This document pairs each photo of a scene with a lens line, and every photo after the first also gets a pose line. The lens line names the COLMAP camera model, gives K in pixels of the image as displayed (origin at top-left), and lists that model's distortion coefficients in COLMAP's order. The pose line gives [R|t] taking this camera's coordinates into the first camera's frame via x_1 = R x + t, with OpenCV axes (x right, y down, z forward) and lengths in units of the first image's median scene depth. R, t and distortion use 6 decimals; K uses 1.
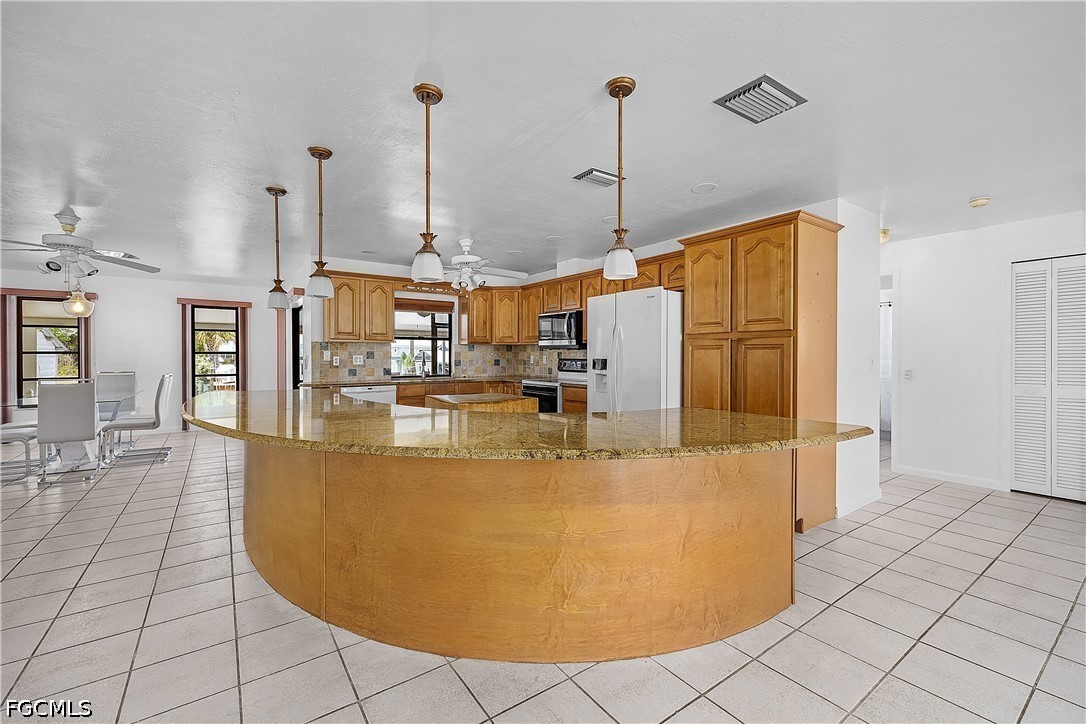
lens RADIAL K [[457.2, 0, 542.0], [0, 457.2, 354.9], [0, 0, 1]] dist [0.000093, 0.000046]
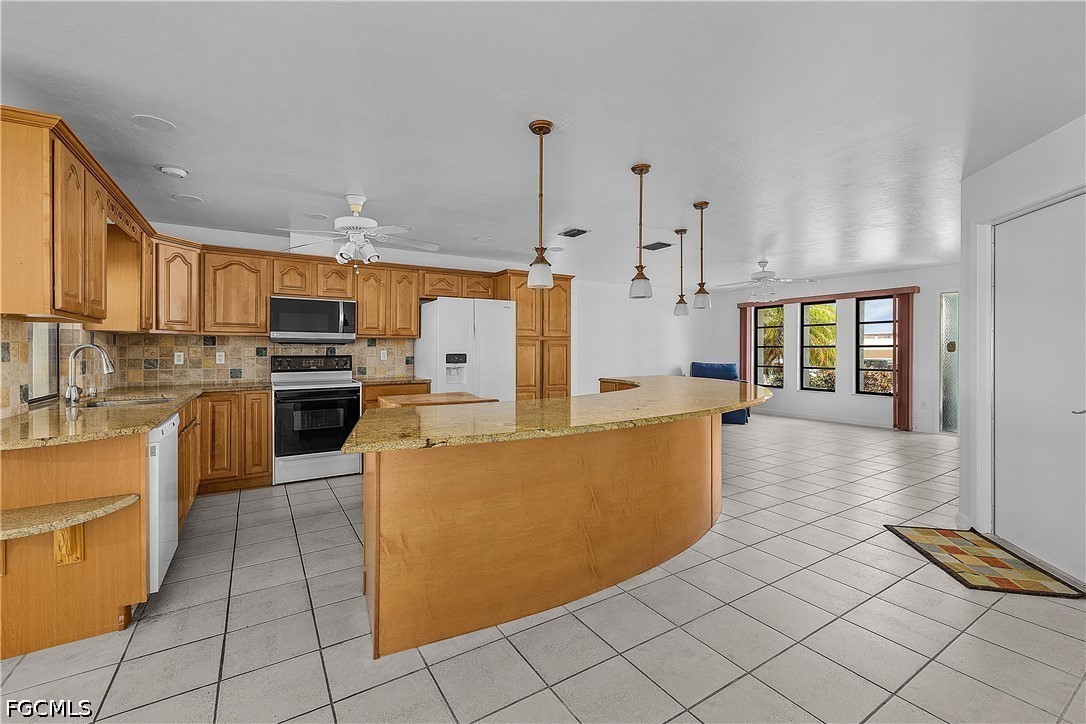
lens RADIAL K [[457.2, 0, 542.0], [0, 457.2, 354.9], [0, 0, 1]] dist [0.000093, 0.000046]
pose [[0.057946, -0.011753, 0.998251, -0.762899], [0.002740, 0.999929, 0.011614, -0.000822], [-0.998316, 0.002062, 0.057974, 0.560398]]
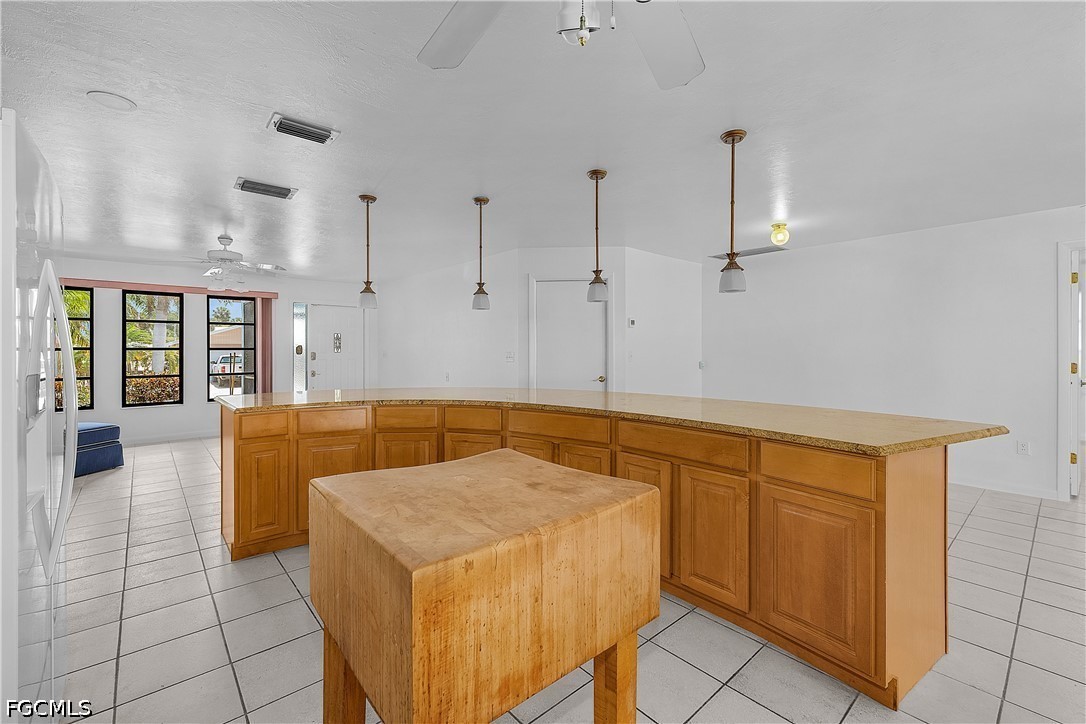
lens RADIAL K [[457.2, 0, 542.0], [0, 457.2, 354.9], [0, 0, 1]] dist [0.000093, 0.000046]
pose [[-0.994620, 0.003096, -0.103544, -0.107900], [0.001904, 0.999931, 0.011612, -0.005061], [0.103573, 0.011352, -0.994557, 1.002069]]
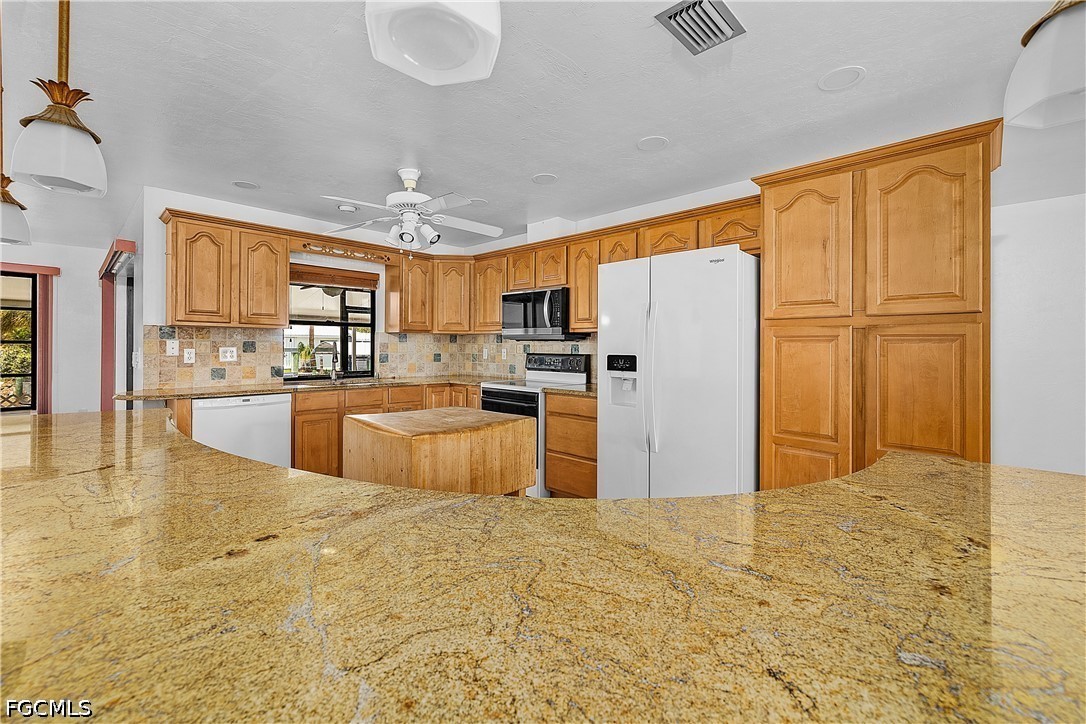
lens RADIAL K [[463.1, 0, 543.5], [0, 463.1, 343.0], [0, 0, 1]] dist [0.000420, 0.000158]
pose [[0.982165, 0.006765, 0.187899, -0.087034], [-0.005249, 0.999950, -0.008567, -0.002070], [-0.187948, 0.007428, 0.982151, 0.274277]]
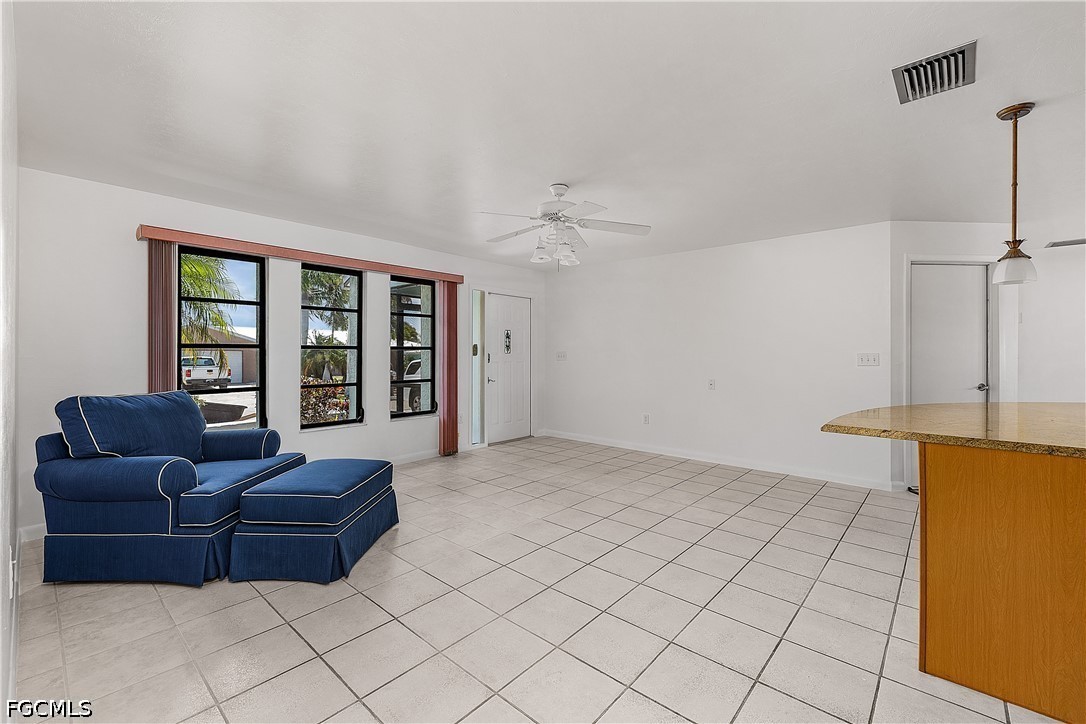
lens RADIAL K [[459.4, 0, 544.3], [0, 459.4, 351.2], [0, 0, 1]] dist [-0.000651, 0.000021]
pose [[-0.974650, -0.002307, -0.223724, 0.546667], [-0.001796, 0.999995, -0.002486, 0.000254], [0.223728, -0.002021, -0.974649, 0.654932]]
